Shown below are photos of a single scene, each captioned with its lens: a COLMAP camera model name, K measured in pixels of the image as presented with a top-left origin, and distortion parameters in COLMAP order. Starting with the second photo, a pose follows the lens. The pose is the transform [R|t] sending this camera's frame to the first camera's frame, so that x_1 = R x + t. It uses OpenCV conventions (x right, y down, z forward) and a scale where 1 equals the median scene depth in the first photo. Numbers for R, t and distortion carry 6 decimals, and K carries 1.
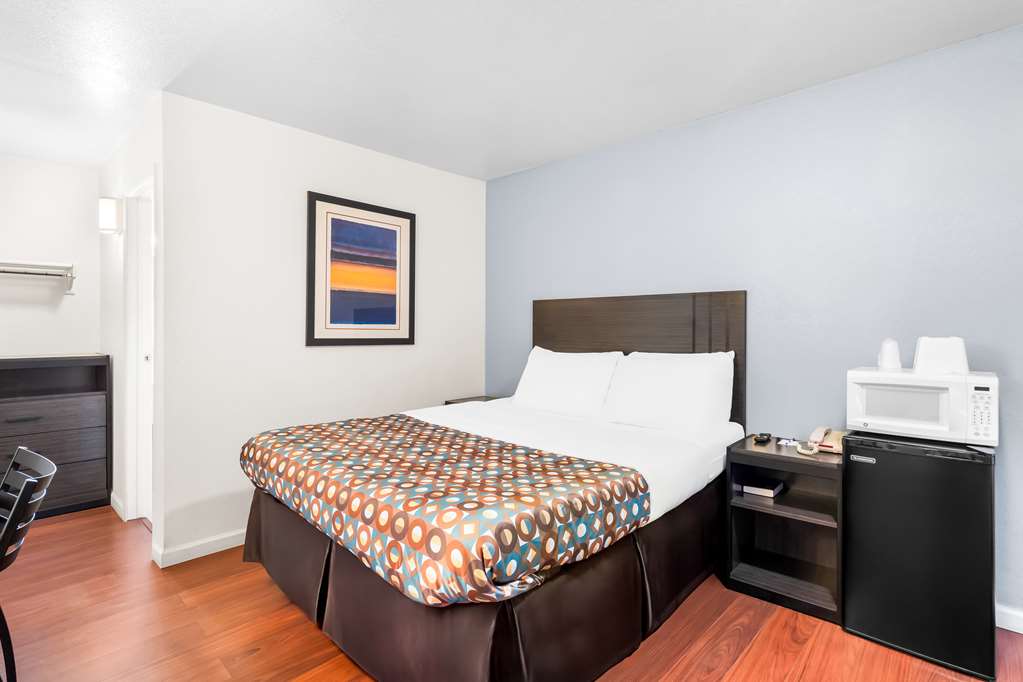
lens RADIAL K [[496.6, 0, 510.5], [0, 496.6, 329.3], [0, 0, 1]] dist [0.001187, 0.000068]
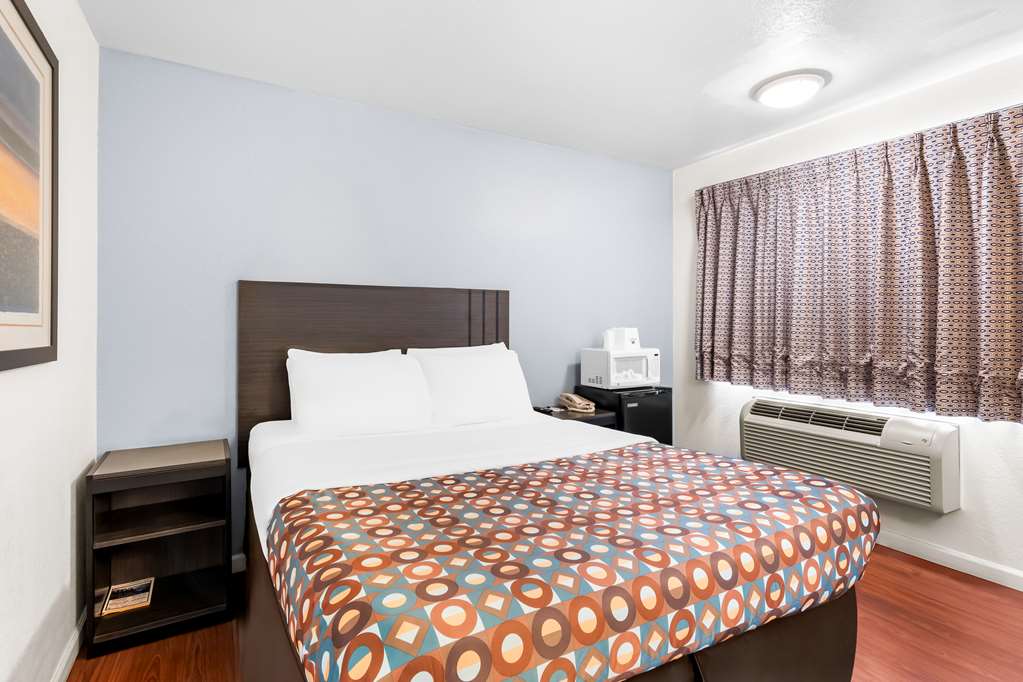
lens RADIAL K [[496.6, 0, 510.5], [0, 496.6, 329.3], [0, 0, 1]] dist [0.001187, 0.000068]
pose [[0.286437, -0.013811, 0.957999, -0.560343], [0.000978, 0.999900, 0.014123, -0.002319], [-0.958098, -0.003108, 0.286422, 0.564290]]
